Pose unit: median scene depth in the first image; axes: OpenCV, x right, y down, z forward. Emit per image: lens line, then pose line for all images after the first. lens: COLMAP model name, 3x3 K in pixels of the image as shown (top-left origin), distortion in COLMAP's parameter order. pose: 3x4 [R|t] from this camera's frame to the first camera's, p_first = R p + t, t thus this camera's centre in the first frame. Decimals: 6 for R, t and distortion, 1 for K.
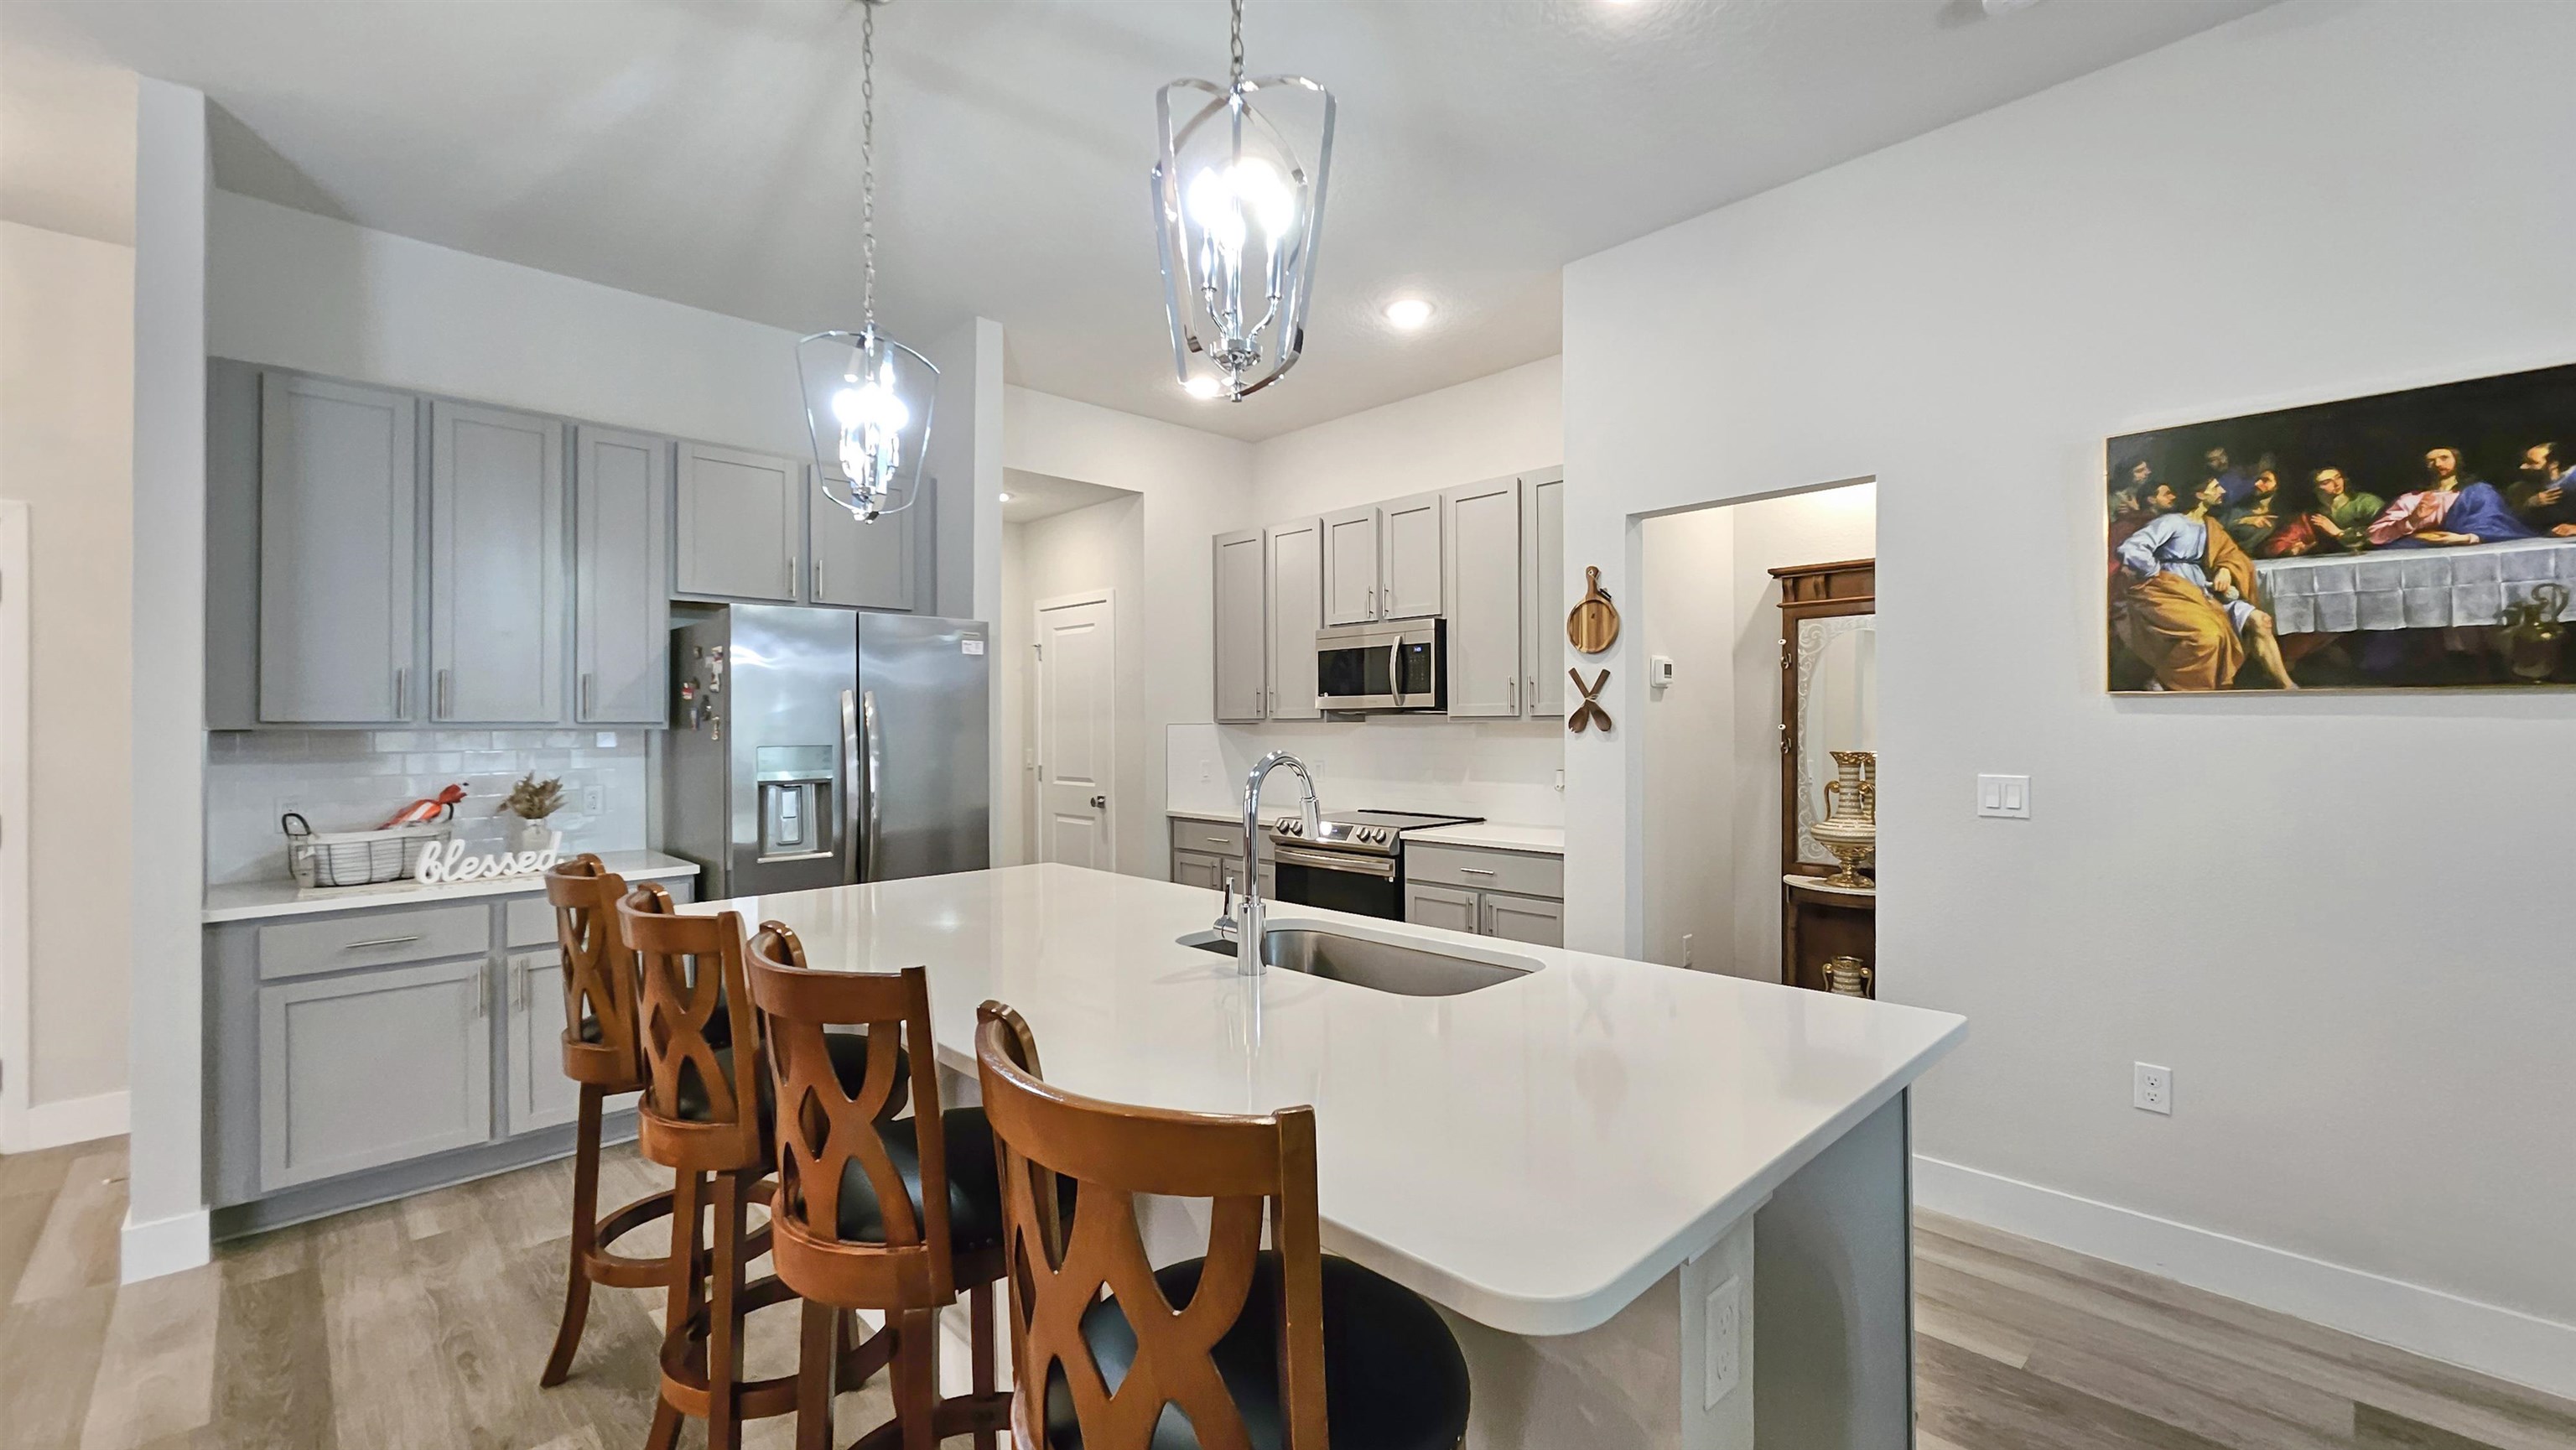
lens RADIAL K [[1045.6, 0, 1293.3], [0, 1045.6, 716.6], [0, 0, 1]] dist [-0.000065, 0.004178]
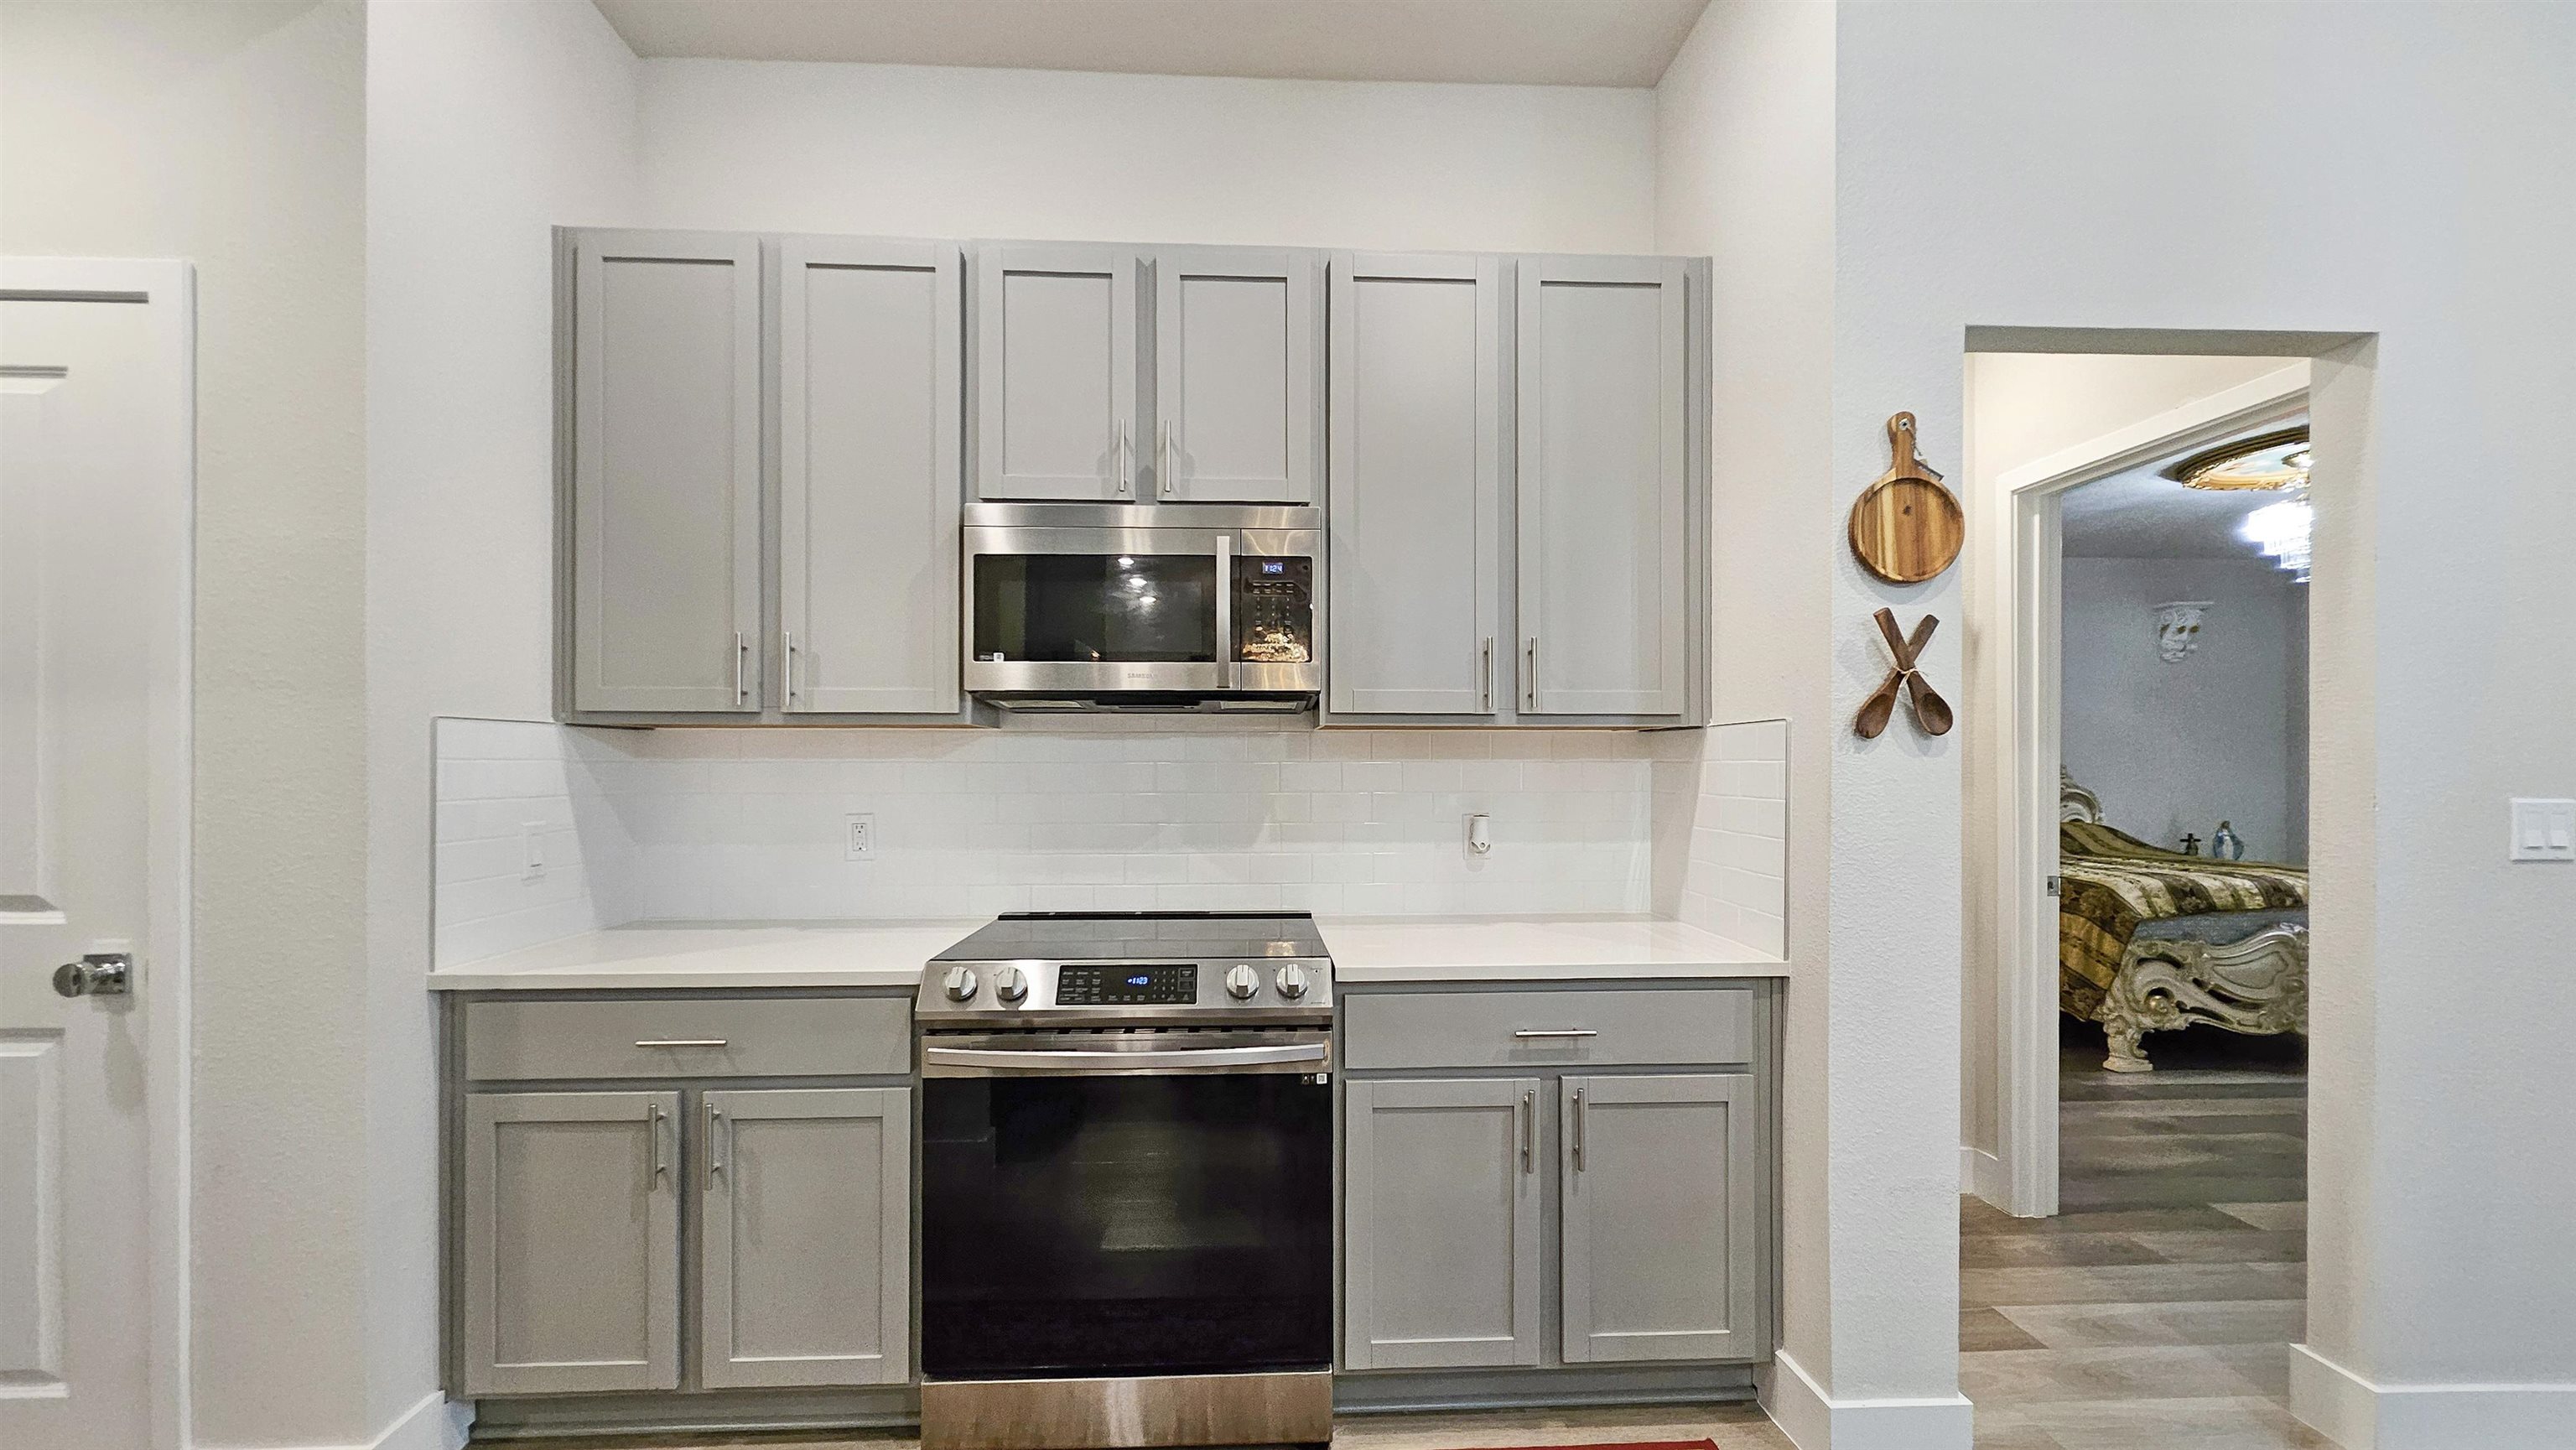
lens RADIAL K [[1026.7, 0, 1292.4], [0, 1026.7, 762.8], [0, 0, 1]] dist [0.001432, 0.000111]
pose [[0.660800, 0.009113, 0.750507, -0.349396], [-0.009280, 0.999949, -0.003971, 0.038848], [-0.750505, -0.004340, 0.660851, 1.079686]]
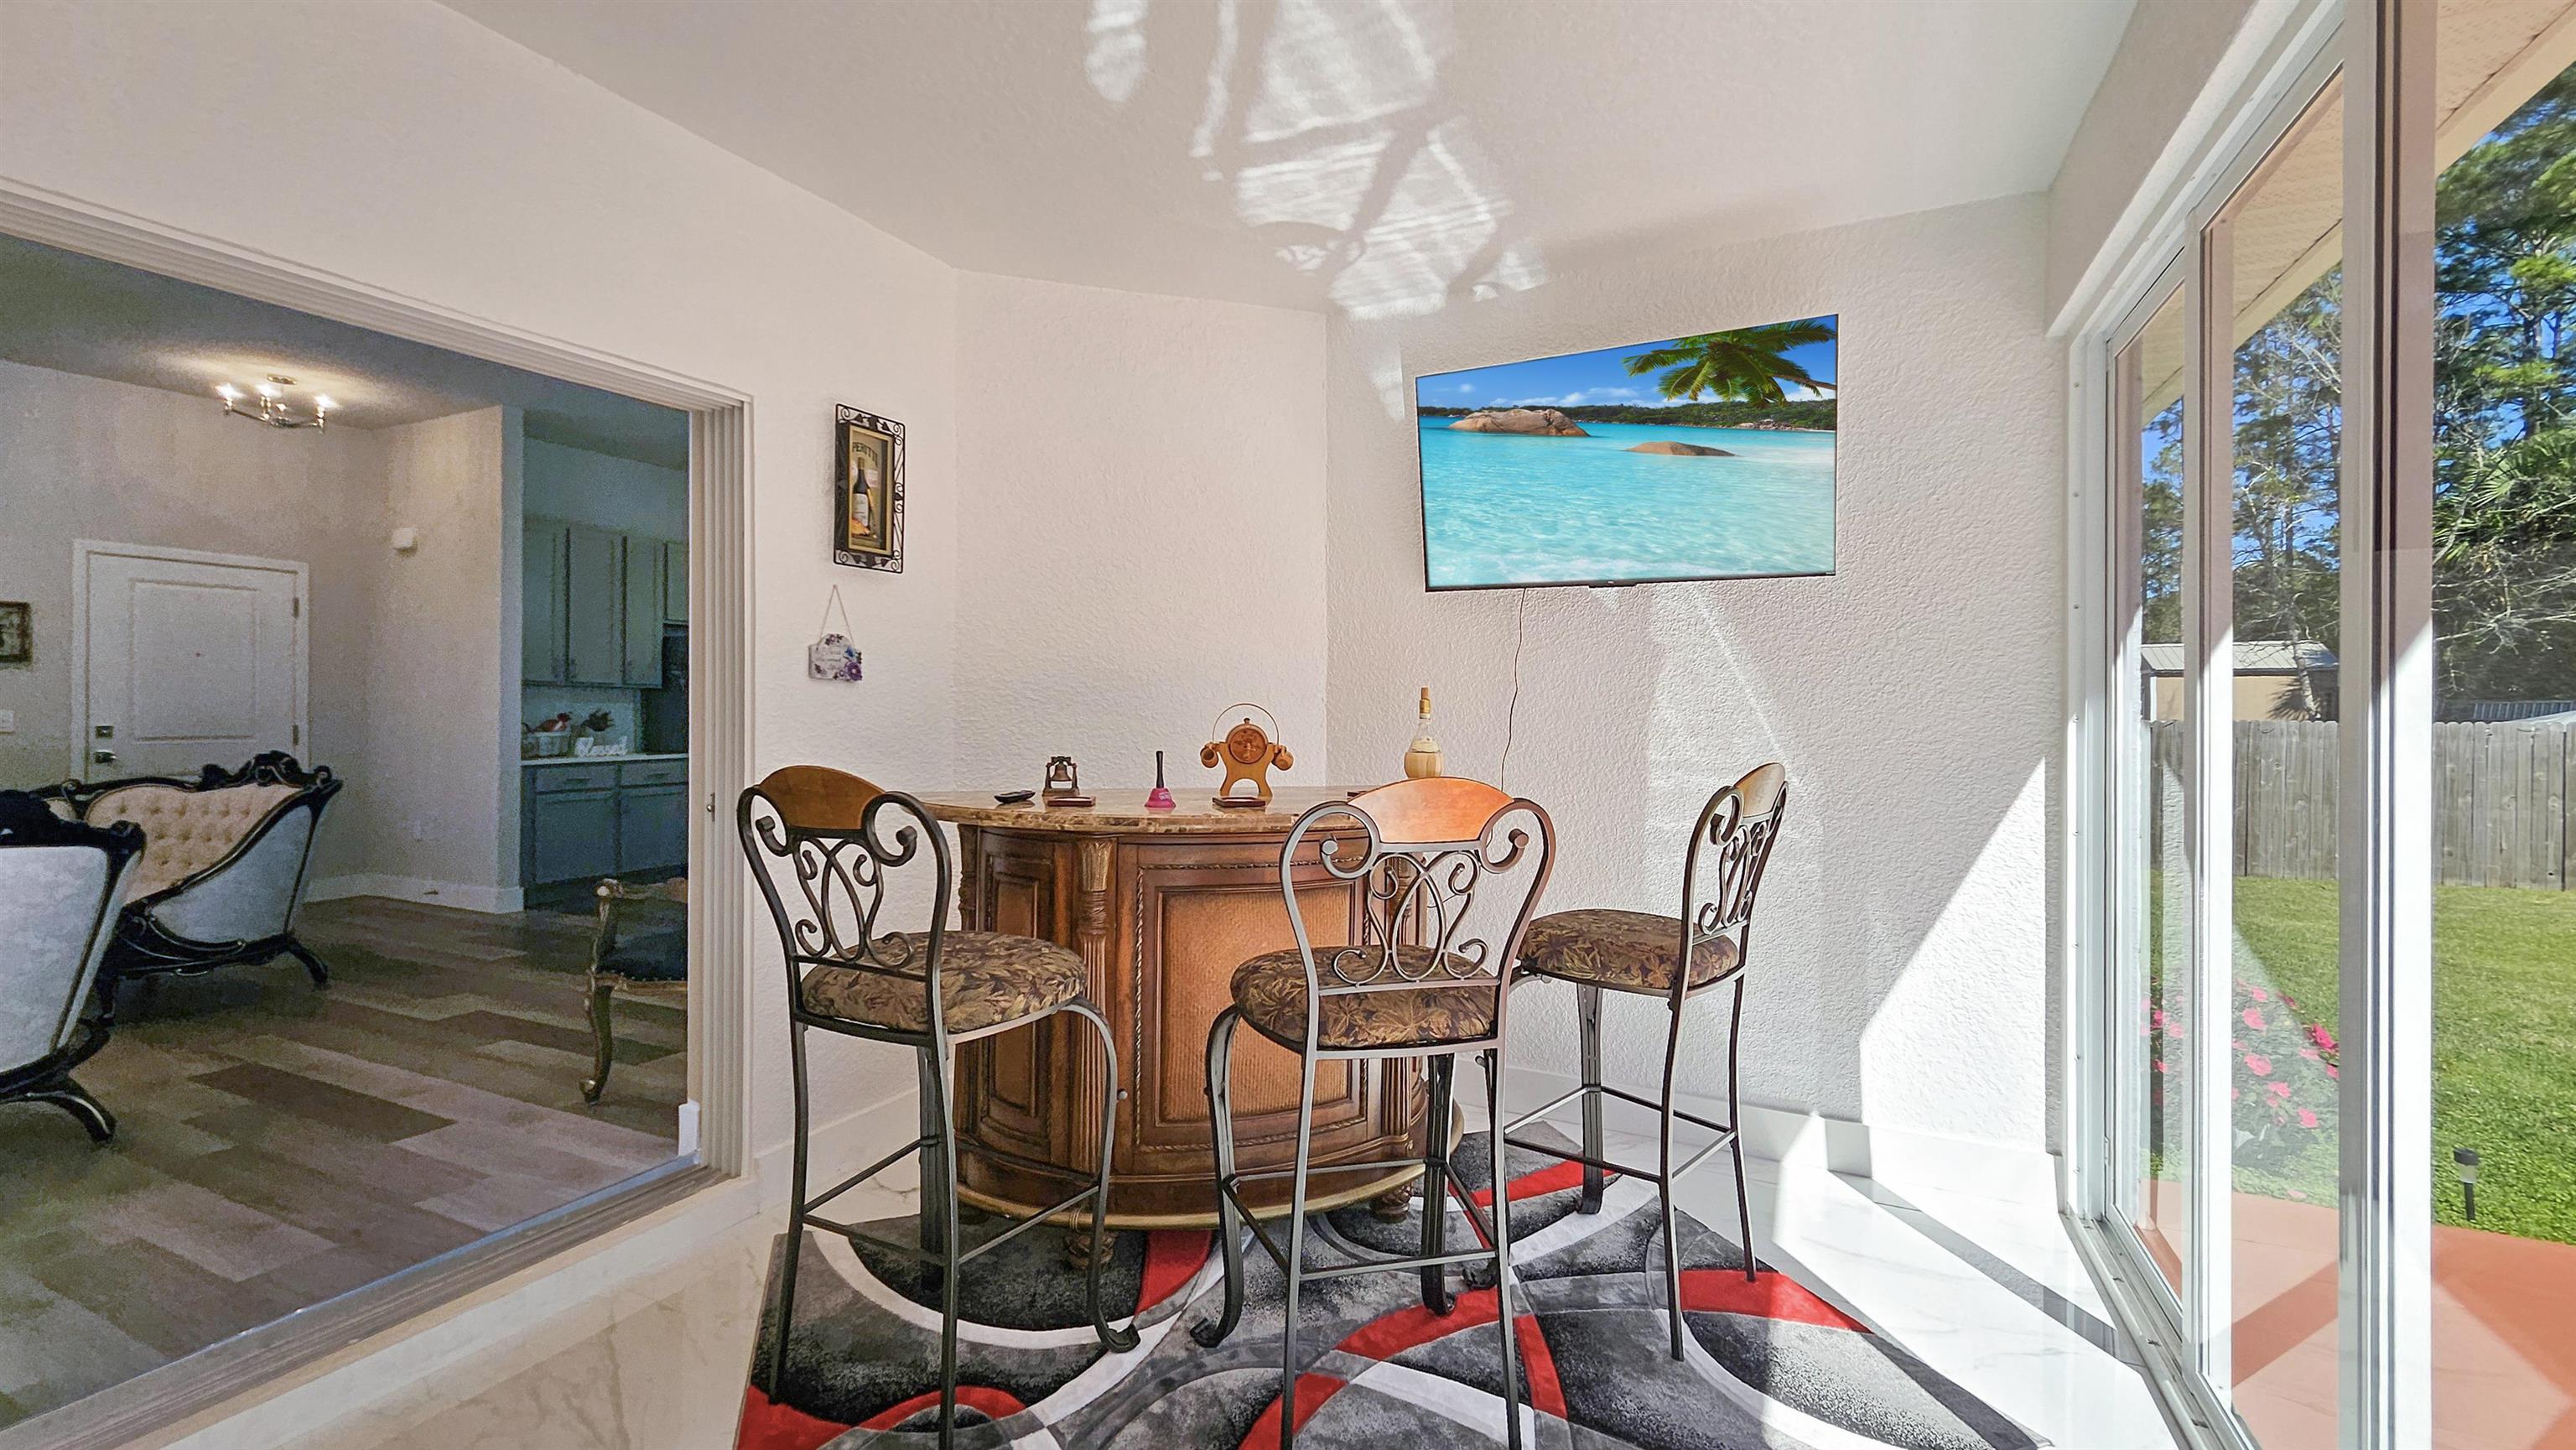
lens RADIAL K [[1084.6, 0, 1289.3], [0, 1084.6, 712.5], [0, 0, 1]] dist [0.000229, 0.000048]
pose [[0.937717, 0.007548, 0.347319, -0.248907], [-0.009153, 0.999954, 0.002981, 0.050714], [-0.347280, -0.005974, 0.937742, -1.661115]]
